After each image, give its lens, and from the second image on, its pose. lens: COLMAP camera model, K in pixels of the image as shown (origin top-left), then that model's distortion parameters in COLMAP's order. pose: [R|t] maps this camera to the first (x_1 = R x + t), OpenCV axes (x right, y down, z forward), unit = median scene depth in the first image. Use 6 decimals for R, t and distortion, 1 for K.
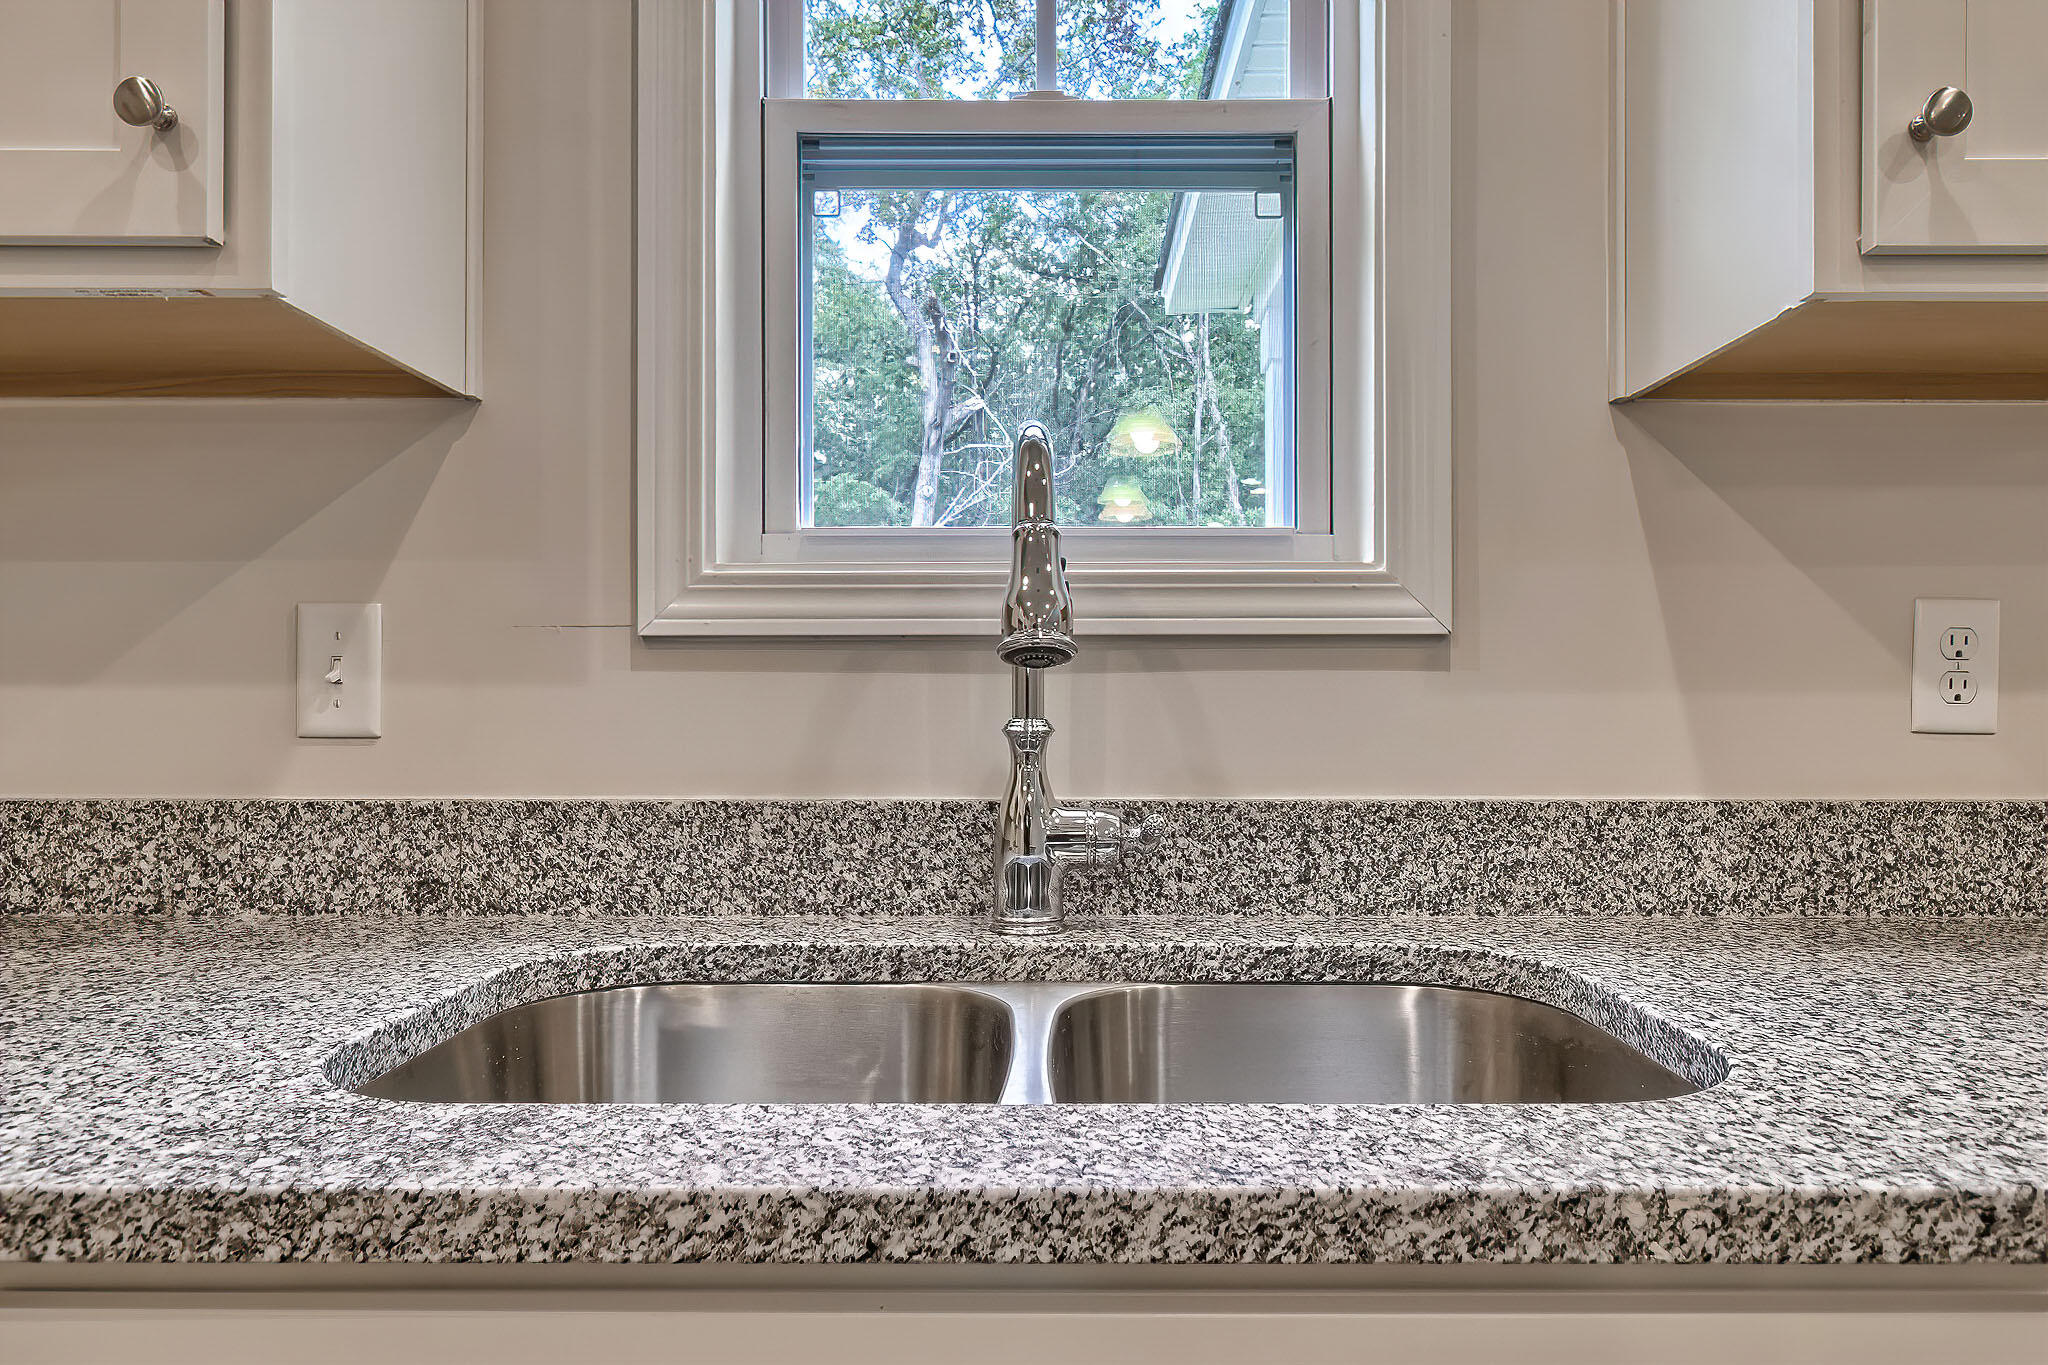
lens RADIAL K [[1215.6, 0, 1029.1], [0, 1215.6, 687.6], [0, 0, 1]] dist [0.002379, -0.000020]
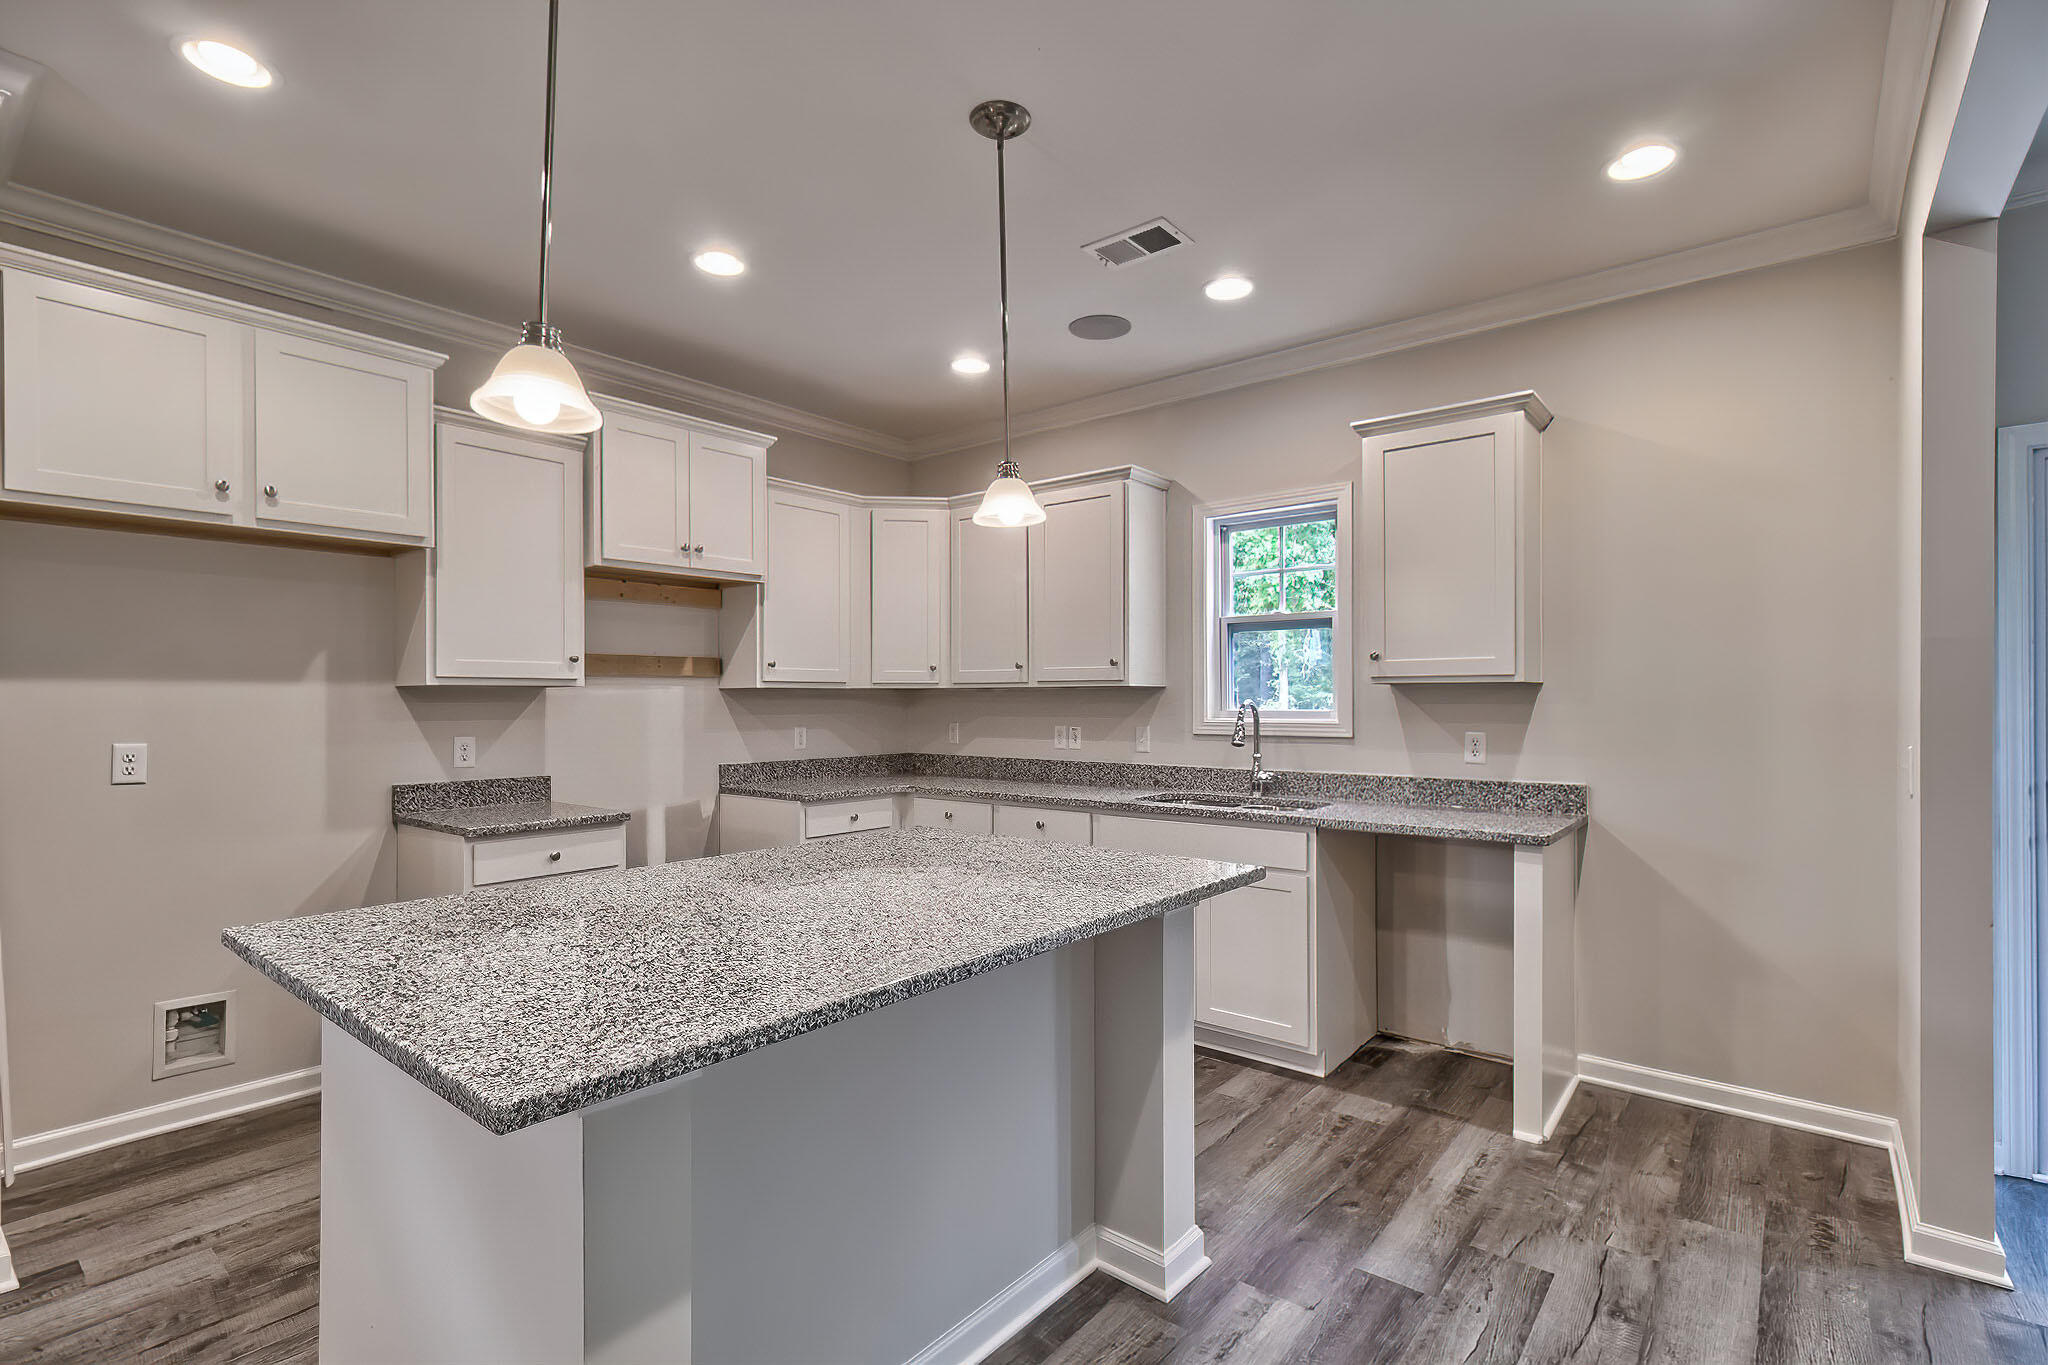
lens RADIAL K [[940.2, 0, 1031.2], [0, 940.2, 696.8], [0, 0, 1]] dist [-0.000848, -0.000018]
pose [[0.764483, -0.006800, -0.644608, 1.679676], [-0.000723, 0.999935, -0.011406, -0.152241], [0.644644, 0.009186, 0.764428, -2.406845]]
